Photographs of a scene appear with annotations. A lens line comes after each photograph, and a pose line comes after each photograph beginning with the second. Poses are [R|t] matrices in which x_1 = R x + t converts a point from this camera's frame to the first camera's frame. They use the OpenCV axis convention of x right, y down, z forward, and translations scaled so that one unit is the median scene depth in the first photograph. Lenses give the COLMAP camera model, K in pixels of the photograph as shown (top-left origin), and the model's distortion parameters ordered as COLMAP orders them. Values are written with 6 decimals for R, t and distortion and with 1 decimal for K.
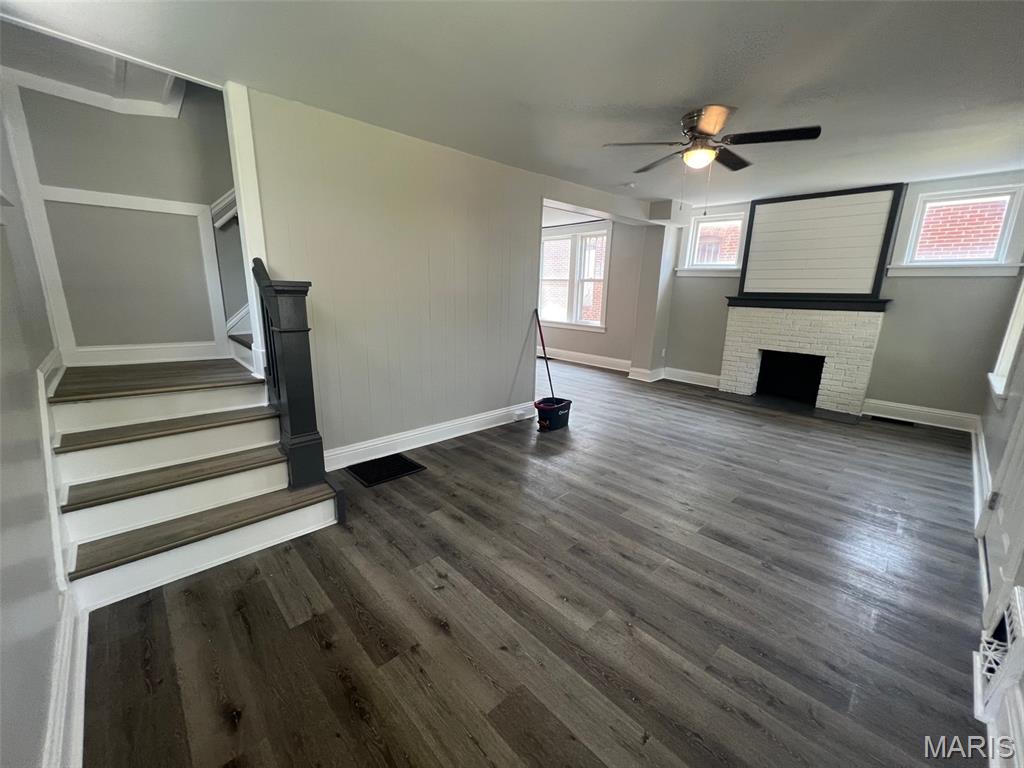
lens RADIAL K [[413.6, 0, 510.7], [0, 413.6, 385.7], [0, 0, 1]] dist [-0.002386, -0.000386]
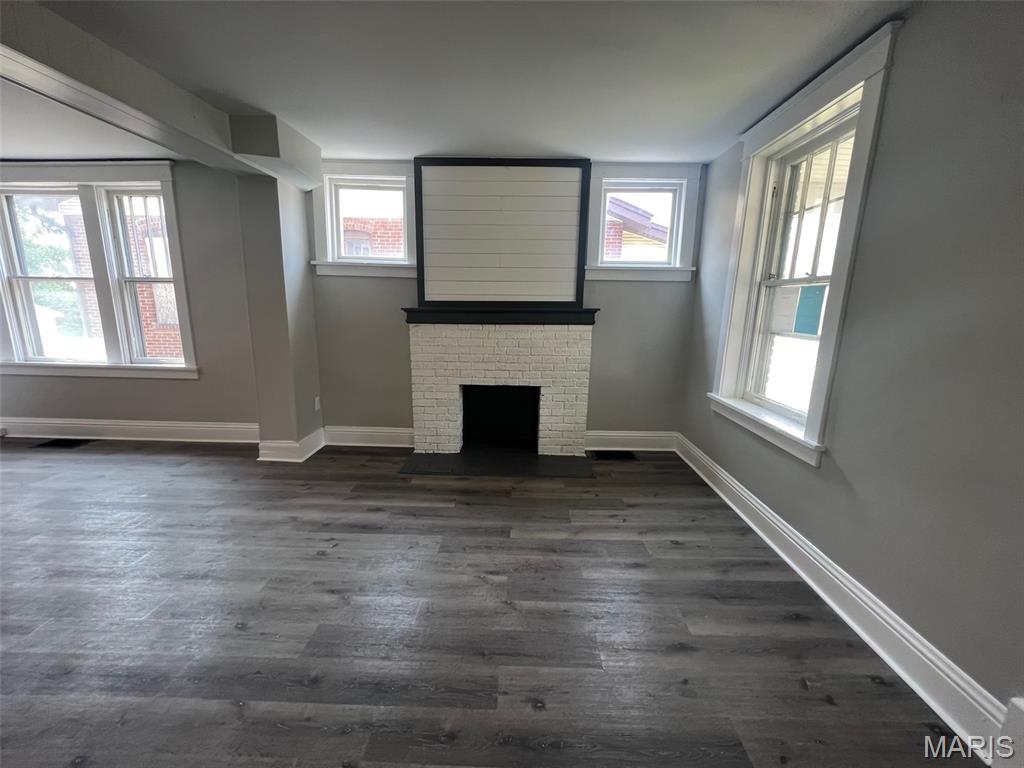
lens RADIAL K [[413.6, 0, 510.7], [0, 413.6, 385.7], [0, 0, 1]] dist [-0.002386, -0.000386]
pose [[0.712142, -0.145866, 0.686715, 0.207072], [0.160999, 0.986040, 0.042485, -0.108029], [-0.683325, 0.080305, 0.725685, 0.479117]]
